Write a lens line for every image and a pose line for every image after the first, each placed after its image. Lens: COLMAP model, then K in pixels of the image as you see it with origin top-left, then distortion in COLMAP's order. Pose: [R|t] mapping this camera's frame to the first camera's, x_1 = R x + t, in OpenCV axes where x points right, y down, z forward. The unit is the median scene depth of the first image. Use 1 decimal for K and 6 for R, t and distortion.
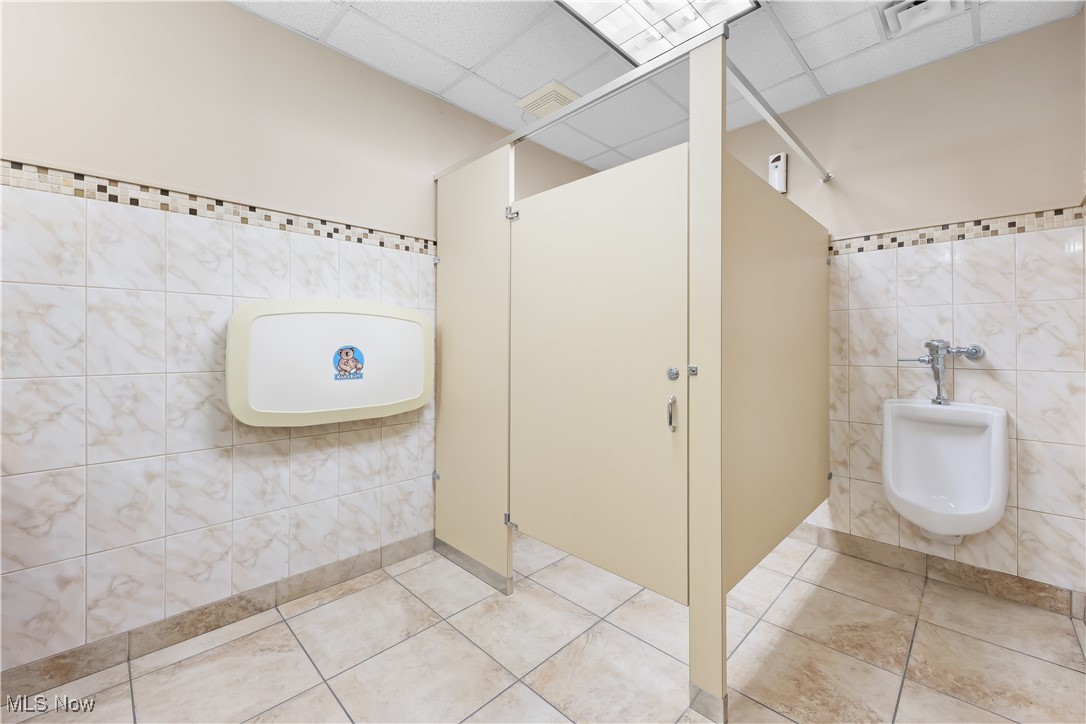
lens RADIAL K [[430.7, 0, 550.9], [0, 430.7, 358.4], [0, 0, 1]] dist [0.002483, 0.000154]
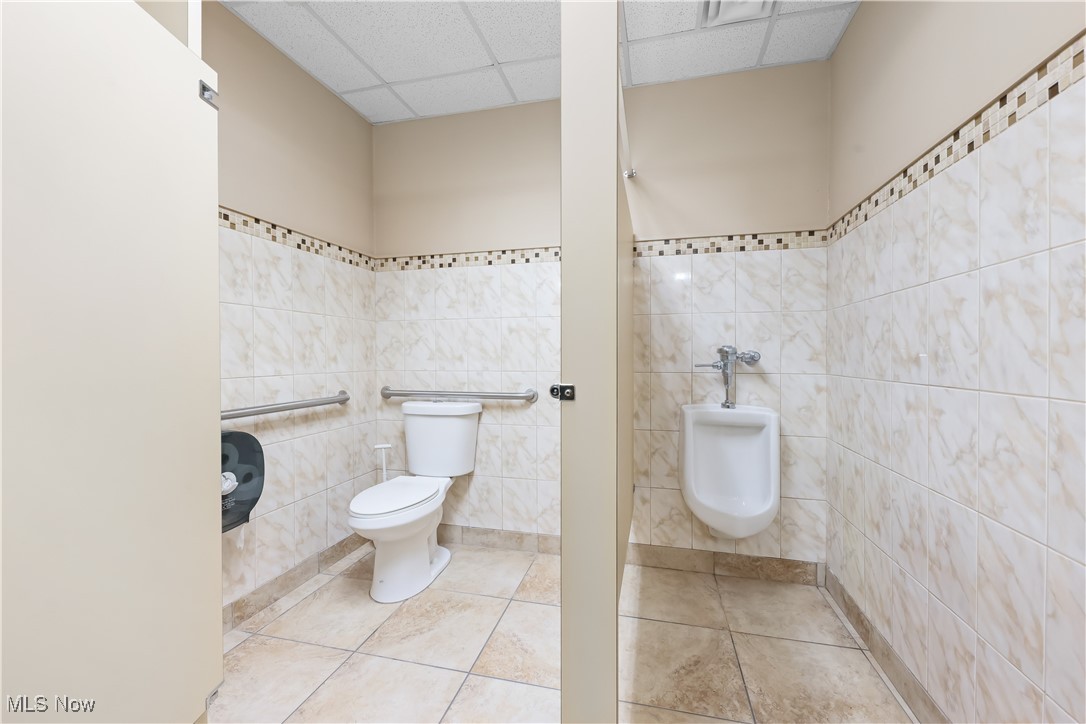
lens RADIAL K [[430.7, 0, 550.9], [0, 430.7, 358.4], [0, 0, 1]] dist [0.002483, 0.000154]
pose [[0.863047, -0.007270, 0.505072, 0.010423], [0.016405, 0.999772, -0.013640, -0.005466], [-0.504857, 0.020058, 0.862970, 0.310497]]
